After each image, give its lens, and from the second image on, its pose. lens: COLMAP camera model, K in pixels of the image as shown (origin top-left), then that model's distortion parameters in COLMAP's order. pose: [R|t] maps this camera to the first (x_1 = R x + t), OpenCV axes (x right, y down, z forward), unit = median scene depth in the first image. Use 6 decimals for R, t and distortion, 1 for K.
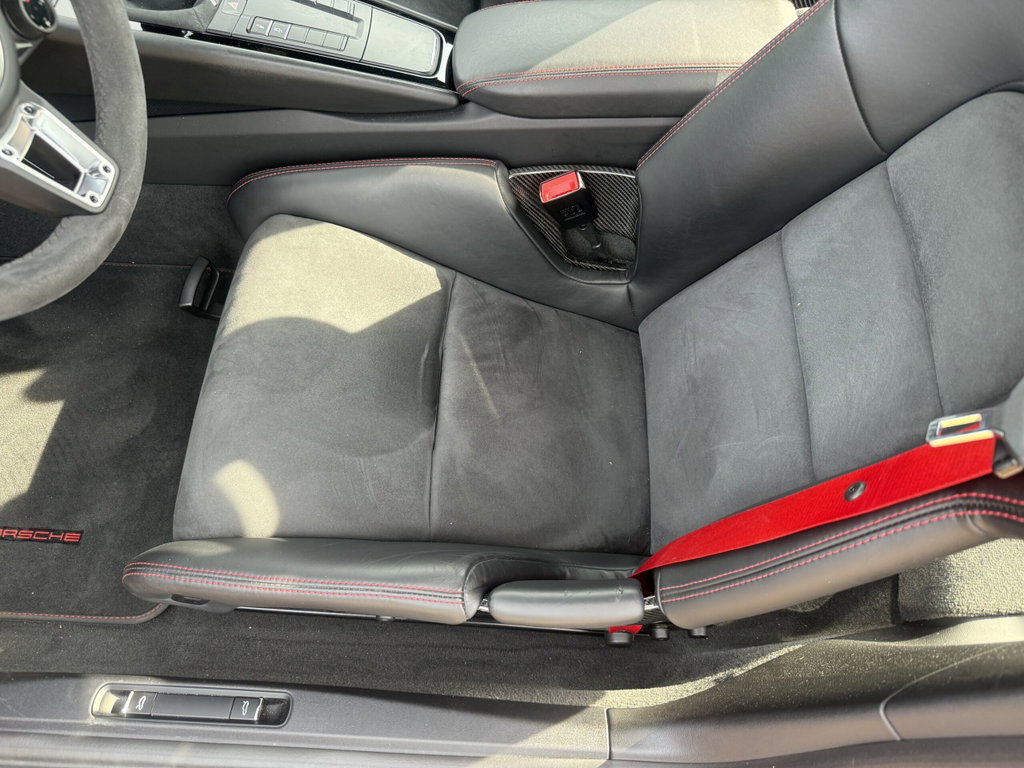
lens RADIAL K [[733.4, 0, 512.0], [0, 733.4, 384.0], [0, 0, 1]] dist [0.032136, -0.069823]
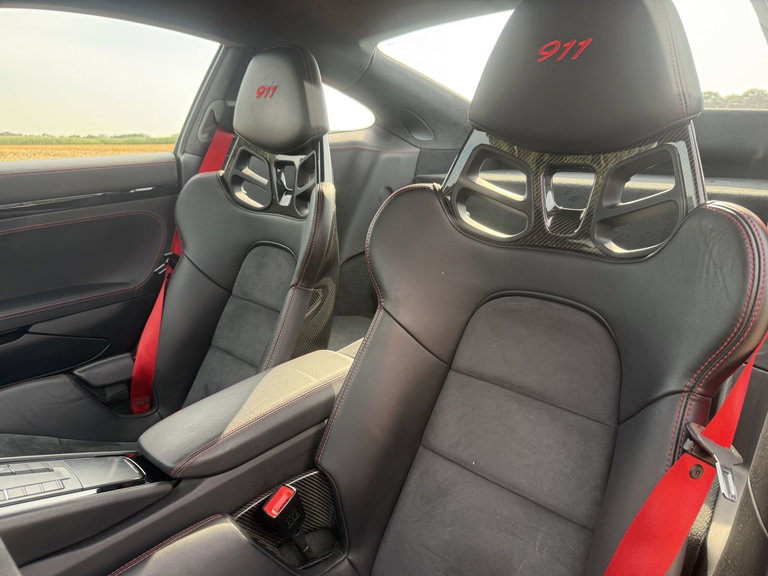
lens RADIAL K [[550.0, 0, 384.0], [0, 550.0, 288.0], [0, 0, 1]] dist [0.032136, -0.069823]
pose [[0.693741, -0.215742, 0.687153, -0.380717], [0.644661, 0.611429, -0.458875, 0.061700], [-0.321147, 0.761321, 0.563254, 0.116201]]
